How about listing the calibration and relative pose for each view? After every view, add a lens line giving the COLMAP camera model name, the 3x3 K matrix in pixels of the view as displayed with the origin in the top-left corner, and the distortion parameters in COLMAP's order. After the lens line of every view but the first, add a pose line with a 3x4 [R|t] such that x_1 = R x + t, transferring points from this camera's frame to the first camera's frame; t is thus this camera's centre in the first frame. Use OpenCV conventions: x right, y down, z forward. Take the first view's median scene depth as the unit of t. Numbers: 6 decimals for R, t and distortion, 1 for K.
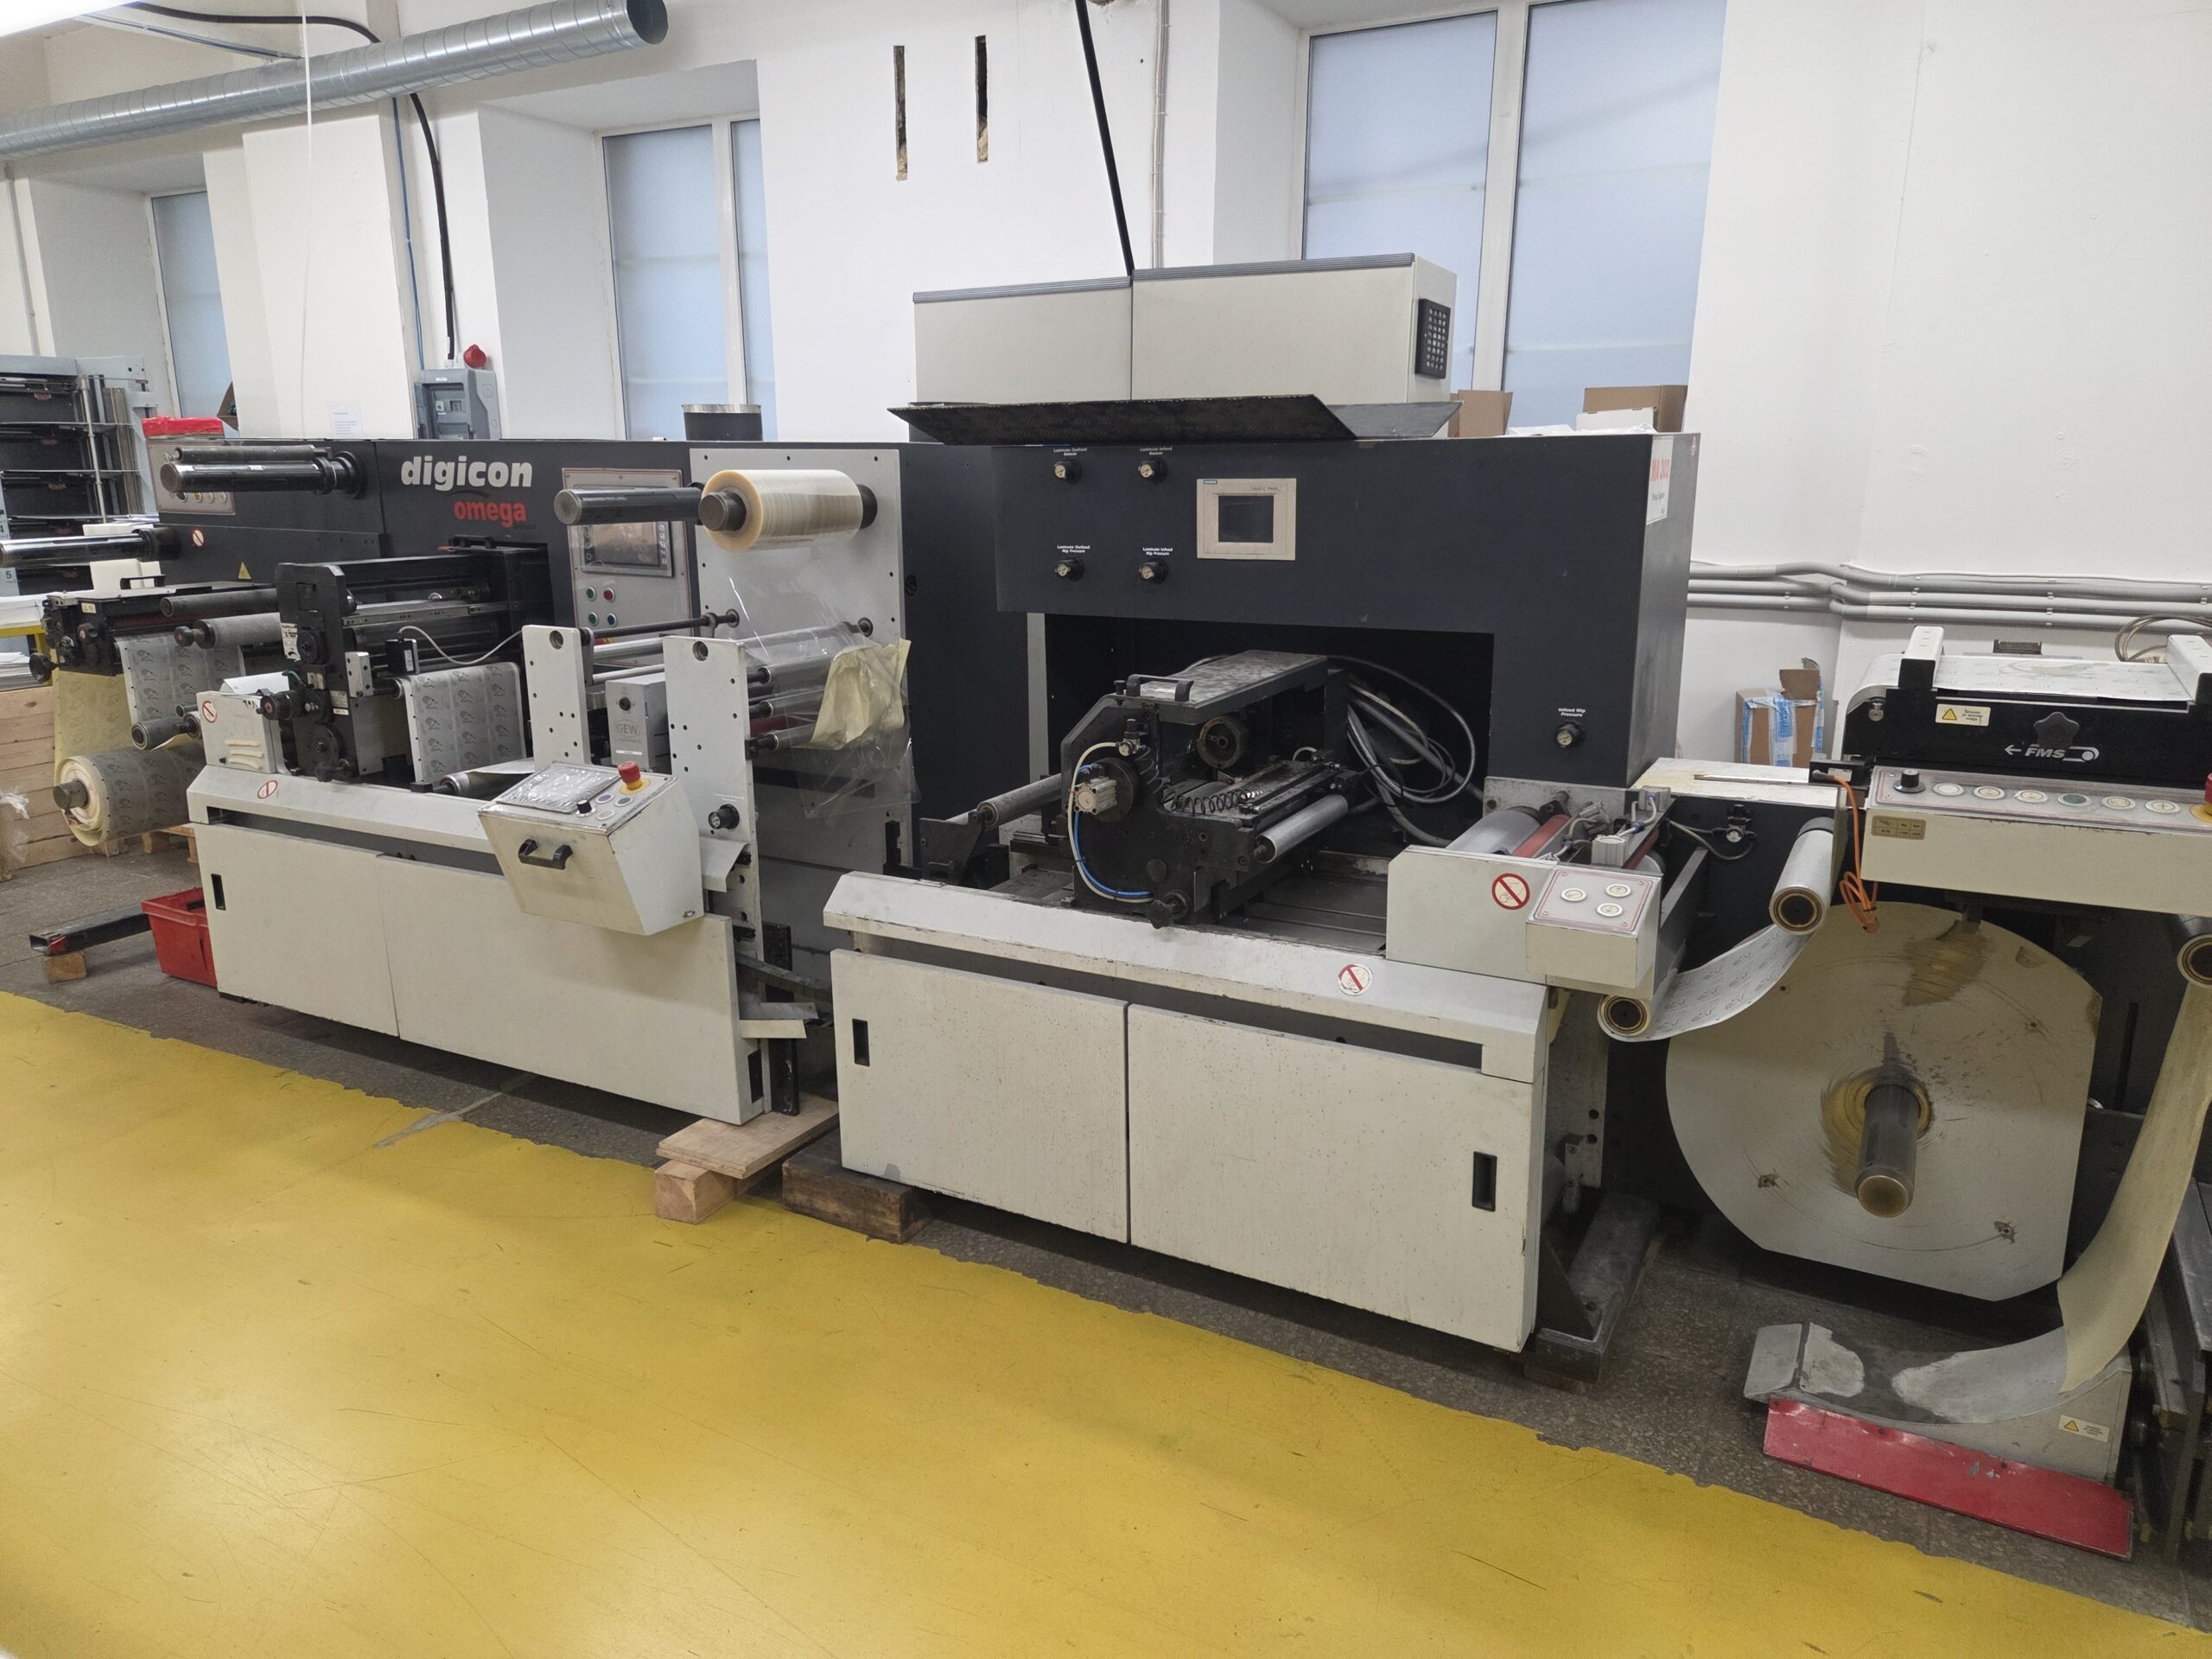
lens RADIAL K [[1487.5, 0, 1112.9], [0, 1487.5, 818.5], [0, 0, 1]] dist [0.052932, -0.030432]
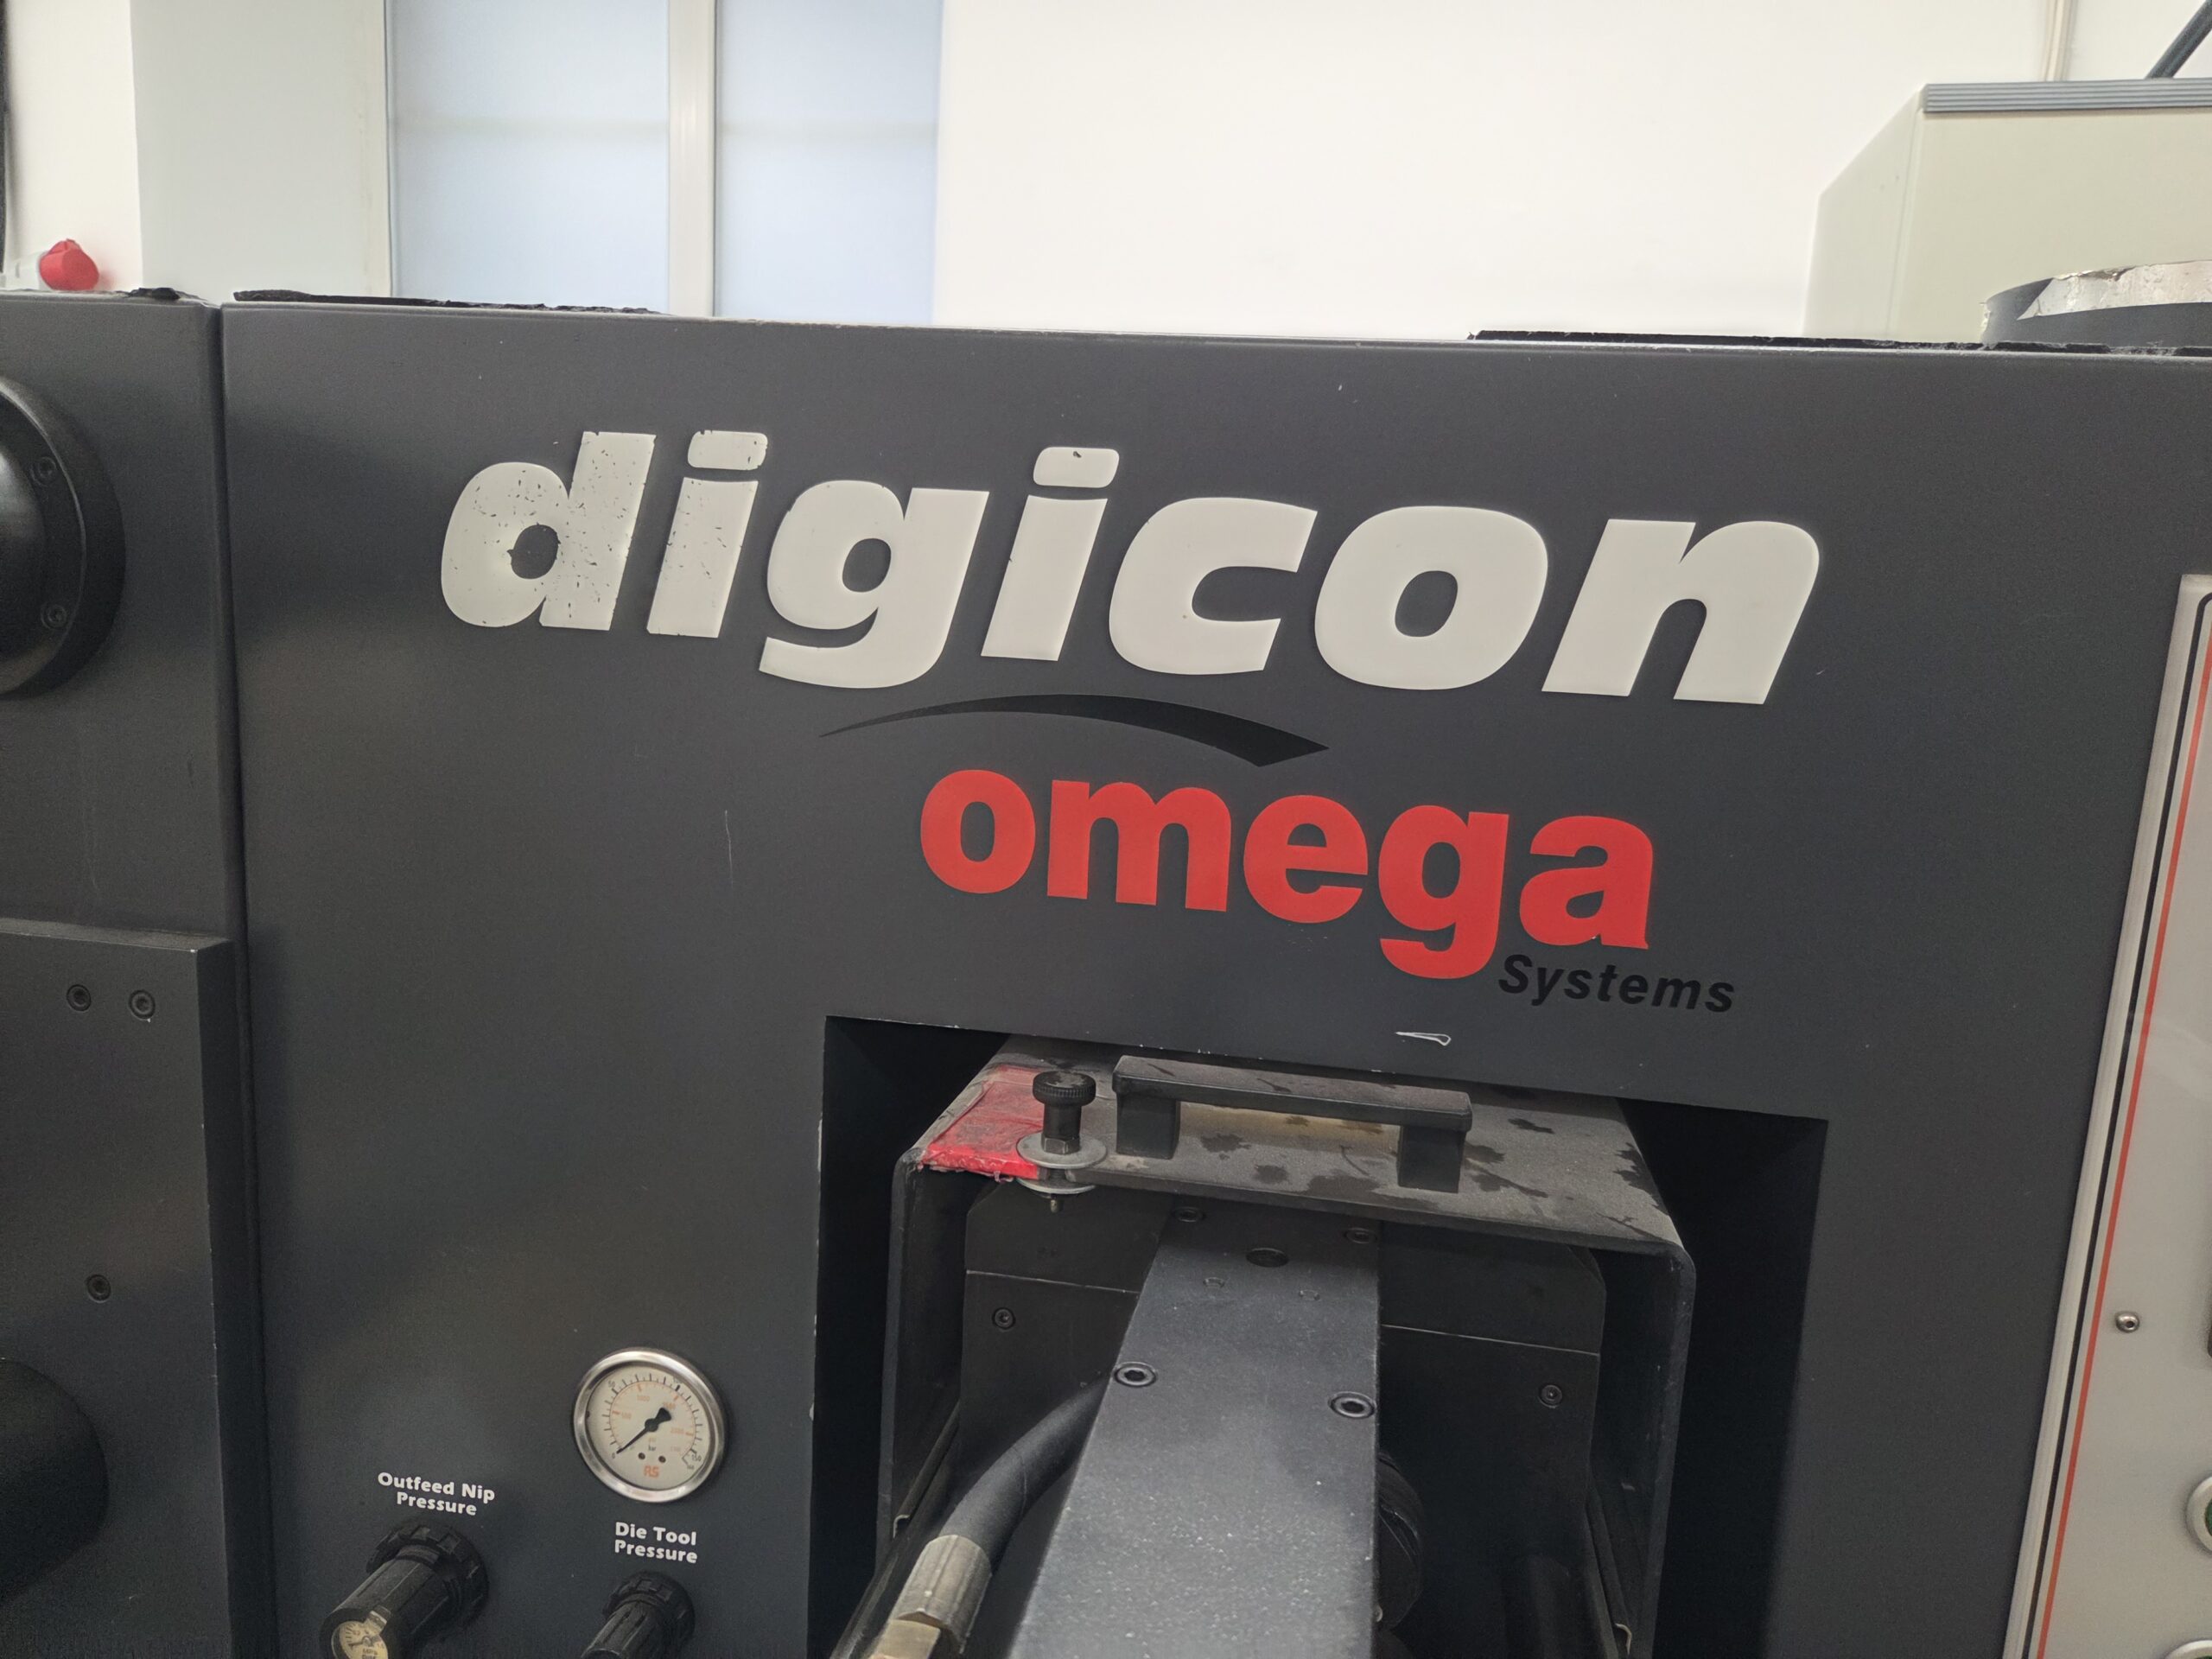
lens RADIAL K [[1487.5, 0, 1105.8], [0, 1487.5, 831.7], [0, 0, 1]] dist [0.052932, -0.030432]
pose [[0.948541, 0.000175, 0.316655, -0.527793], [0.021194, 0.997722, -0.064037, -0.220923], [-0.315945, 0.067453, 0.946377, 0.975963]]
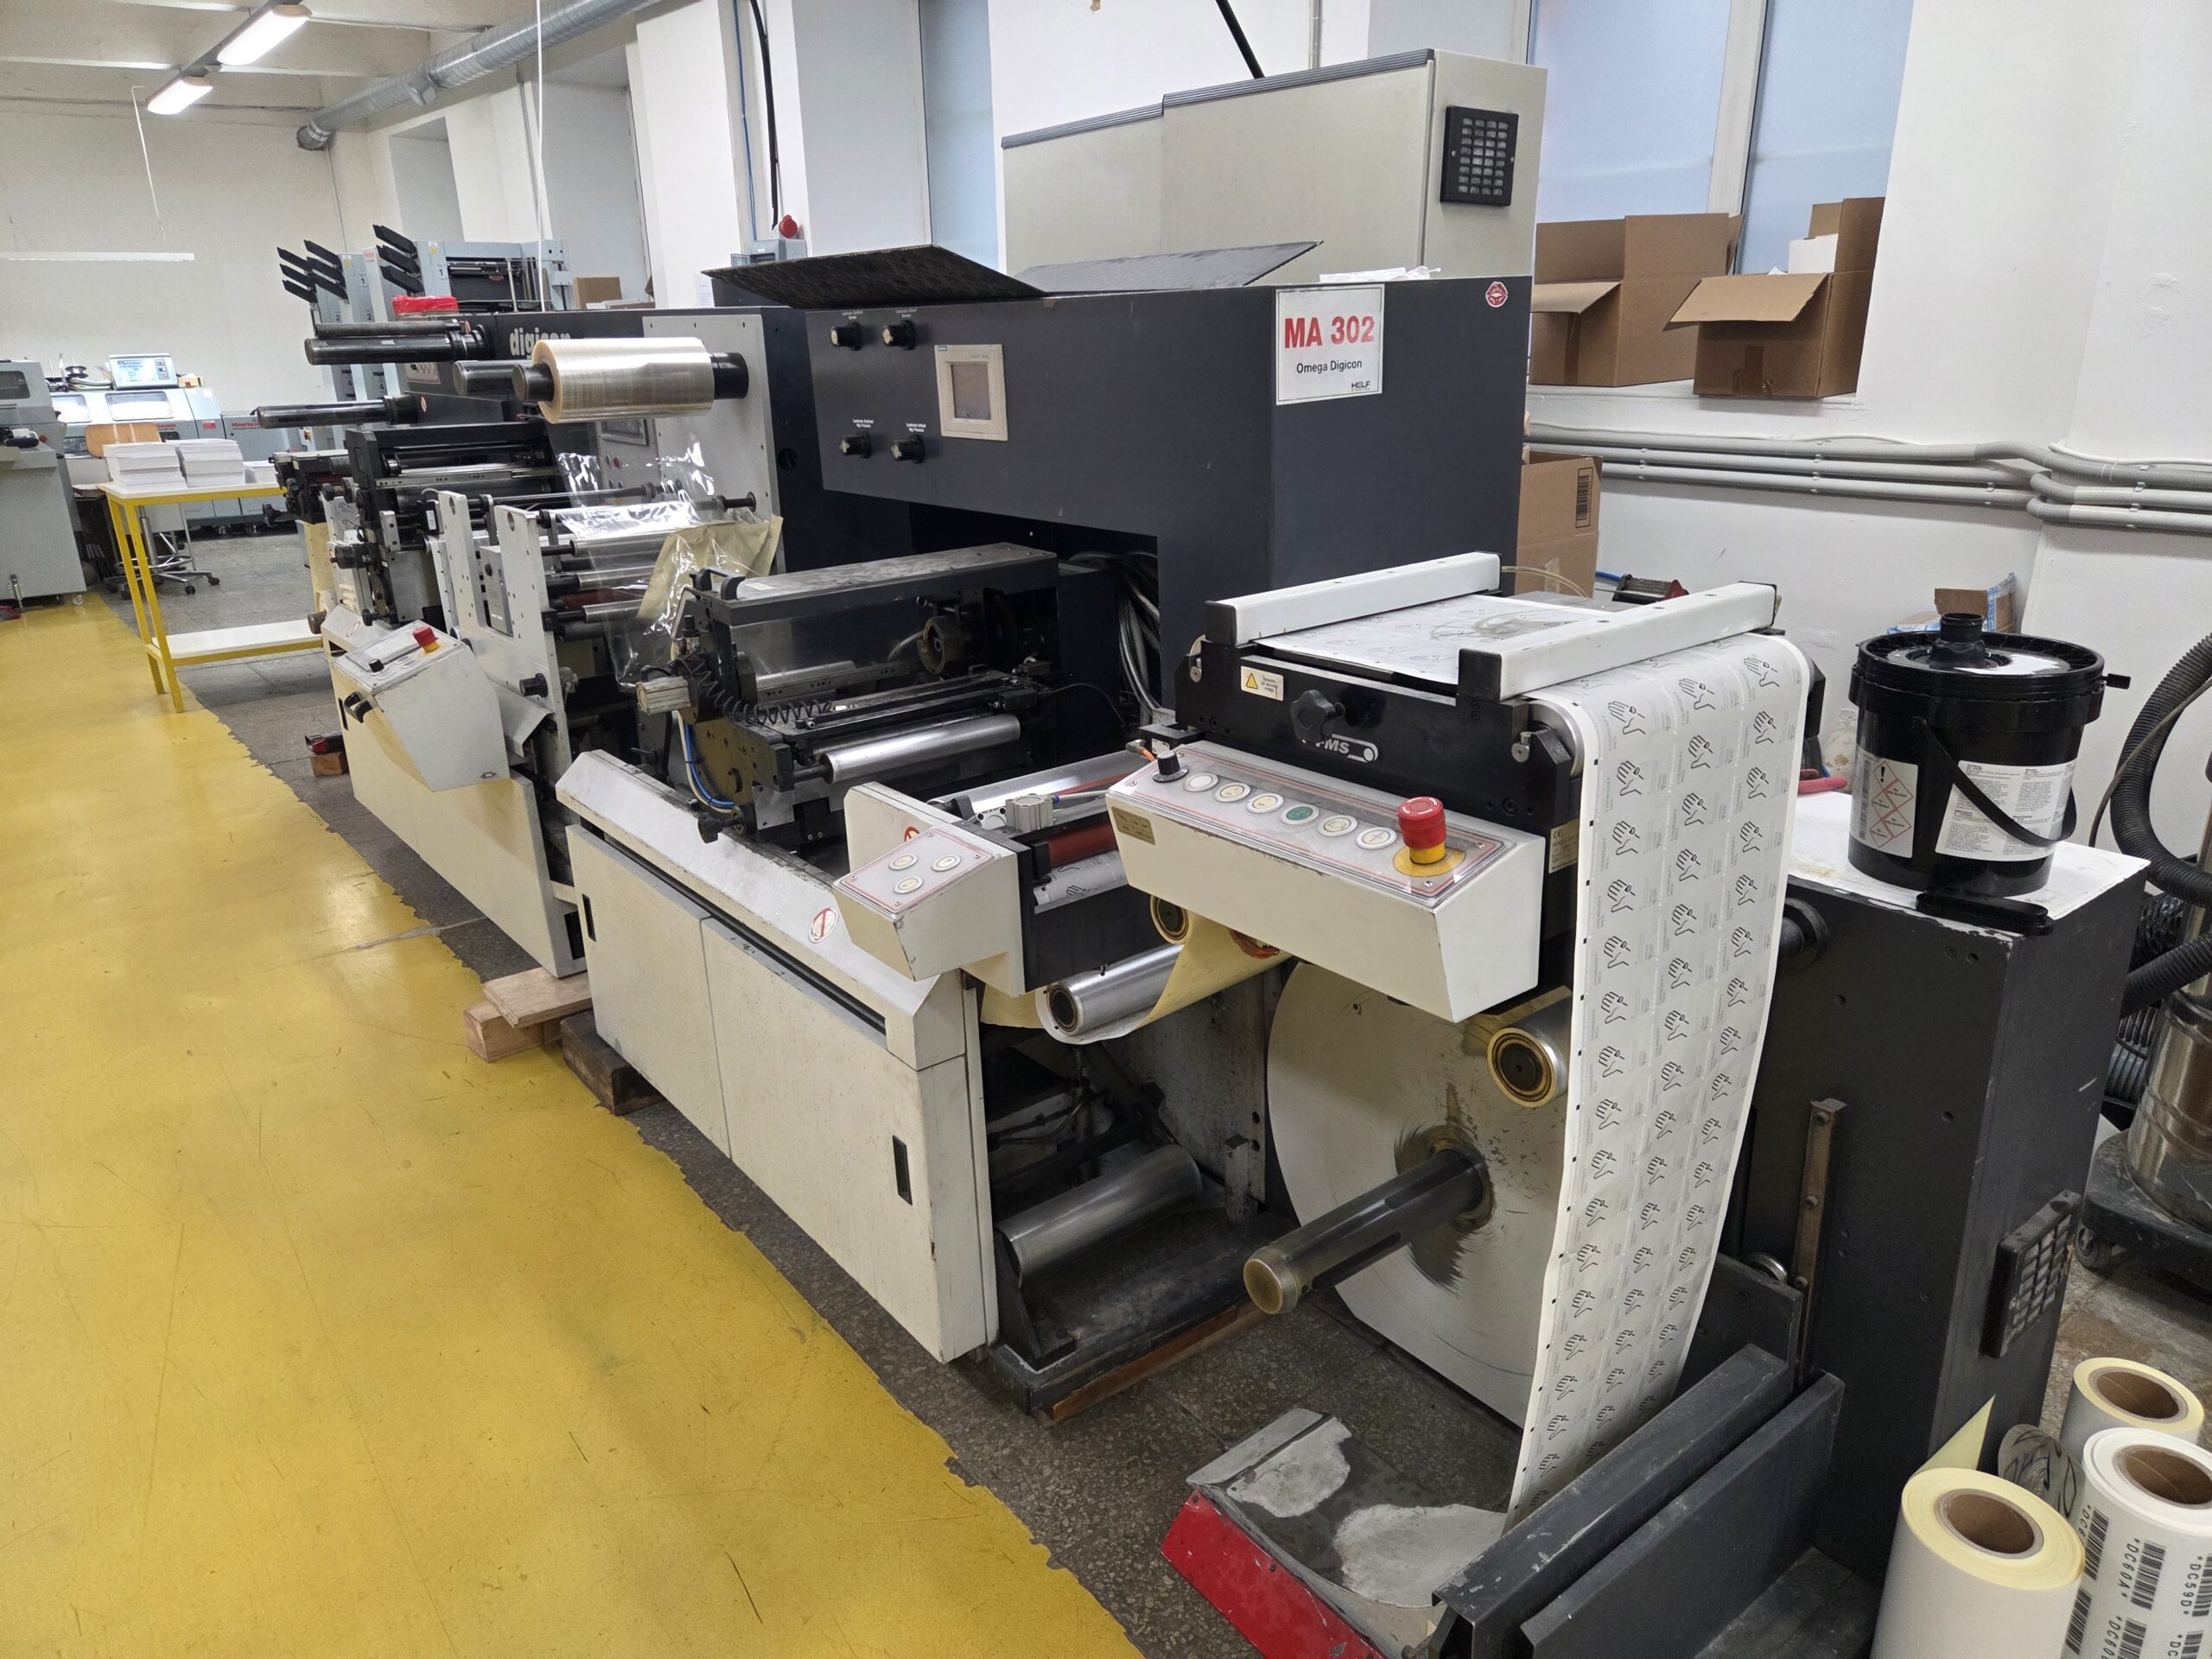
lens RADIAL K [[1487.5, 0, 1101.5], [0, 1487.5, 825.9], [0, 0, 1]] dist [0.052932, -0.030432]
pose [[0.914379, 0.111717, -0.389140, 0.438224], [-0.073663, 0.991039, 0.111427, -0.041888], [0.398101, -0.073221, 0.914415, 0.168196]]
